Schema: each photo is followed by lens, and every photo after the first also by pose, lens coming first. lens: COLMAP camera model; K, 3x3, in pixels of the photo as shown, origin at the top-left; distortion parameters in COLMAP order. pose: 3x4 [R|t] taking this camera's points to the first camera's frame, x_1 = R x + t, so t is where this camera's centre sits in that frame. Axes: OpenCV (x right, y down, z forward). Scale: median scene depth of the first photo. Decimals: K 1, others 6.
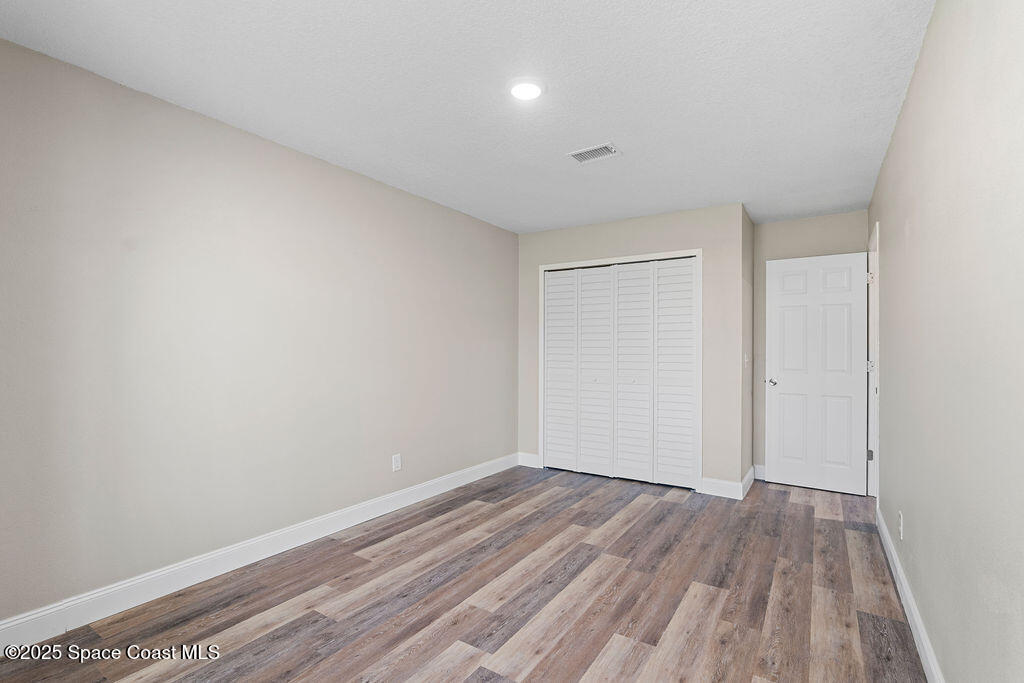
lens RADIAL K [[489.8, 0, 524.3], [0, 489.8, 352.7], [0, 0, 1]] dist [-0.027146, 0.009946]
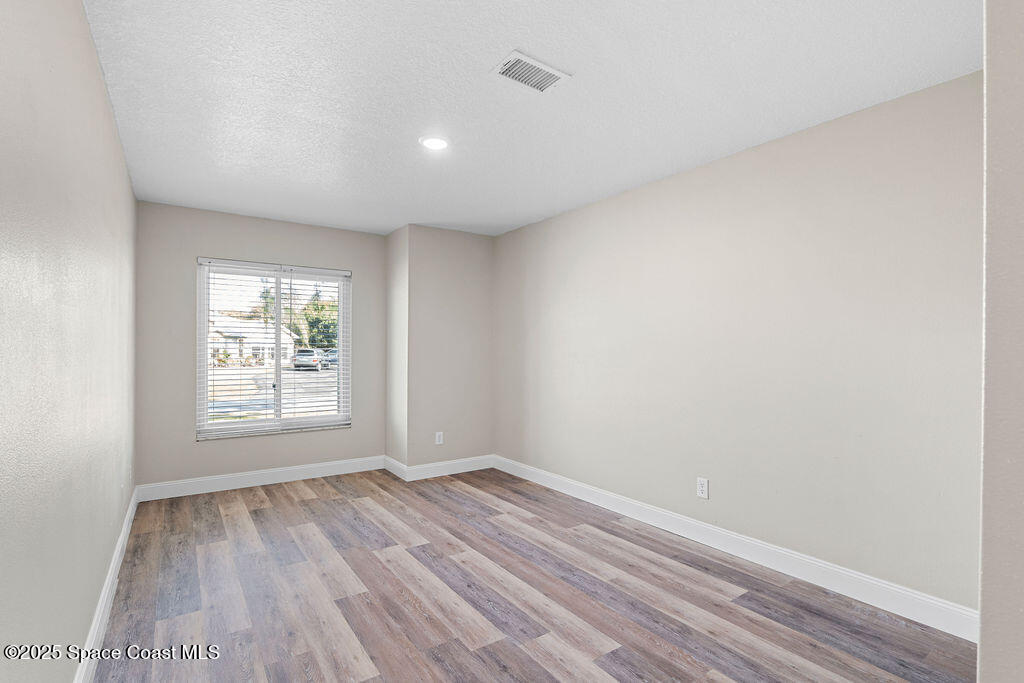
lens RADIAL K [[474.4, 0, 512.0], [0, 474.4, 341.5], [0, 0, 1]] dist [-0.024247, 0.008043]
pose [[-0.393804, -0.024541, -0.918867, 0.904072], [-0.011147, 0.999698, -0.021923, -0.020445], [0.919127, 0.001610, -0.393959, 1.416440]]
